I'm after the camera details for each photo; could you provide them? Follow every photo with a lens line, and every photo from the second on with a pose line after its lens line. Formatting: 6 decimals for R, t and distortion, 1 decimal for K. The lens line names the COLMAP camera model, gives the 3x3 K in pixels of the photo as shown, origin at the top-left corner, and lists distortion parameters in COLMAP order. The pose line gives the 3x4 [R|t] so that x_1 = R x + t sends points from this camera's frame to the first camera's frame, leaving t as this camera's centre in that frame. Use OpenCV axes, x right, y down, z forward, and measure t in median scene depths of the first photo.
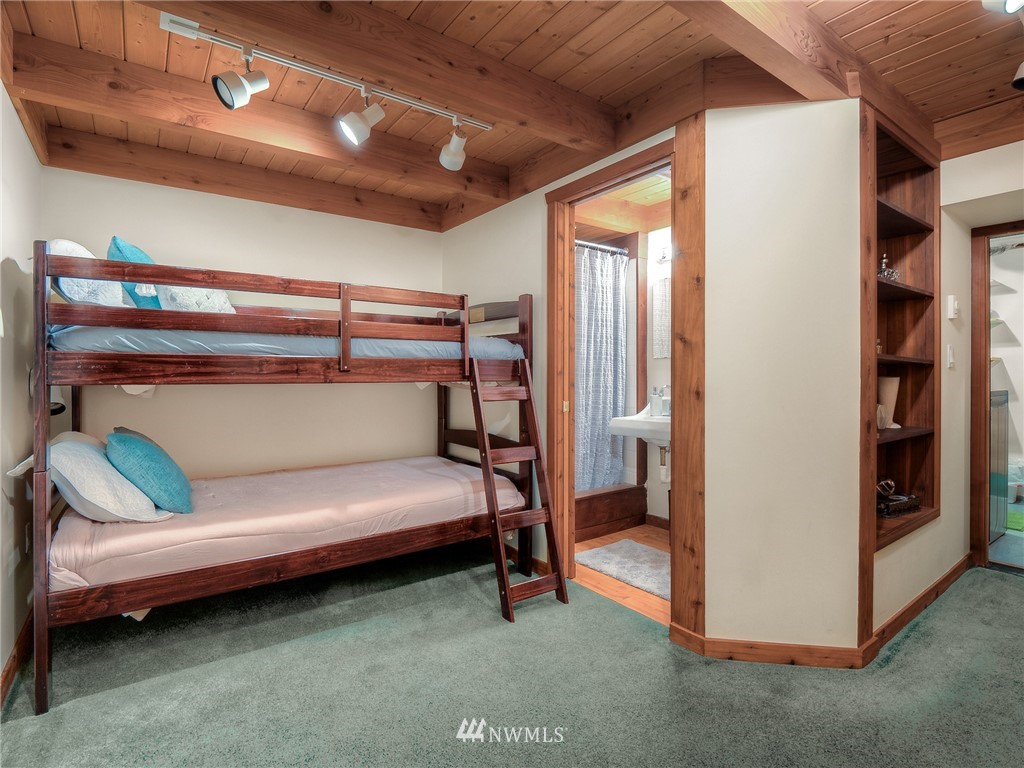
lens RADIAL K [[501.1, 0, 517.1], [0, 501.1, 383.0], [0, 0, 1]] dist [-0.002511, -0.001622]
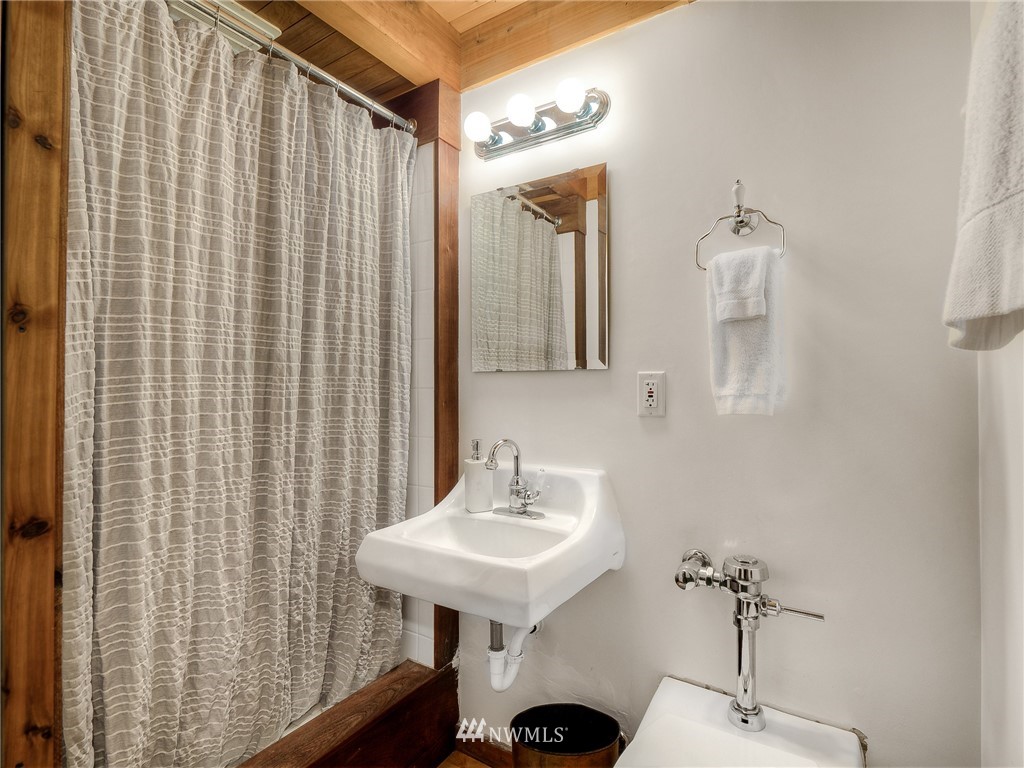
lens RADIAL K [[501.1, 0, 512.8], [0, 501.1, 382.9], [0, 0, 1]] dist [-0.002511, -0.001622]
pose [[0.927357, 0.003867, 0.374159, 0.140472], [0.001768, 0.999890, -0.014716, -0.033307], [-0.374175, 0.014308, 0.927248, 0.578940]]
